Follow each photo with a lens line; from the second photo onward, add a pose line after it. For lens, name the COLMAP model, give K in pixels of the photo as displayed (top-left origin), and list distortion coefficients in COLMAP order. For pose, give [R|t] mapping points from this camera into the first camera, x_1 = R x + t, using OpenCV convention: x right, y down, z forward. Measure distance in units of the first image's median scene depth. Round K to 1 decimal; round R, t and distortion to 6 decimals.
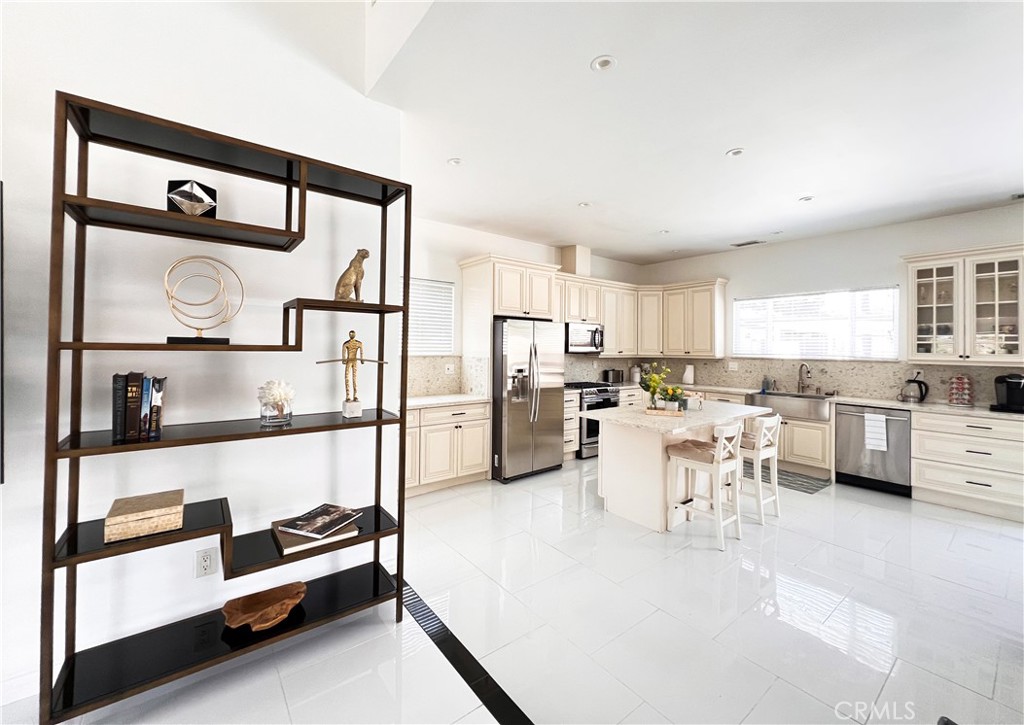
lens RADIAL K [[445.0, 0, 518.8], [0, 445.0, 334.3], [0, 0, 1]] dist [-0.003024, -0.000481]
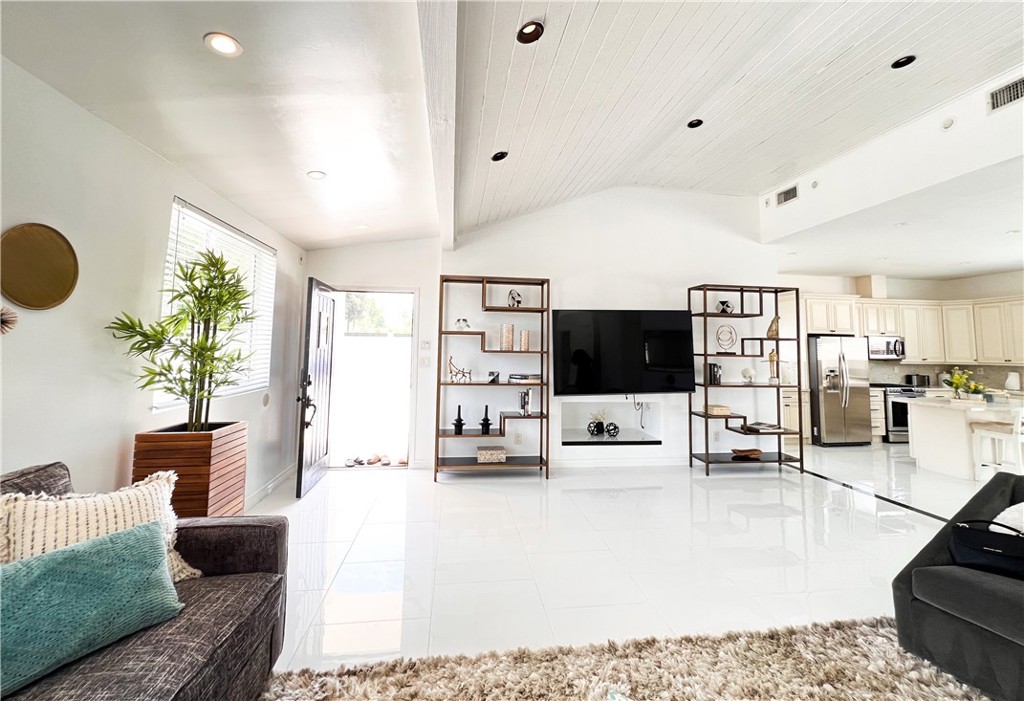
lens RADIAL K [[422.7, 0, 511.2], [0, 422.7, 315.7], [0, 0, 1]] dist [0.000609, 0.000881]
pose [[0.853222, -0.040938, -0.519938, -0.138107], [0.011046, 0.998110, -0.060460, -0.023324], [0.521430, 0.045842, 0.852062, -0.623291]]
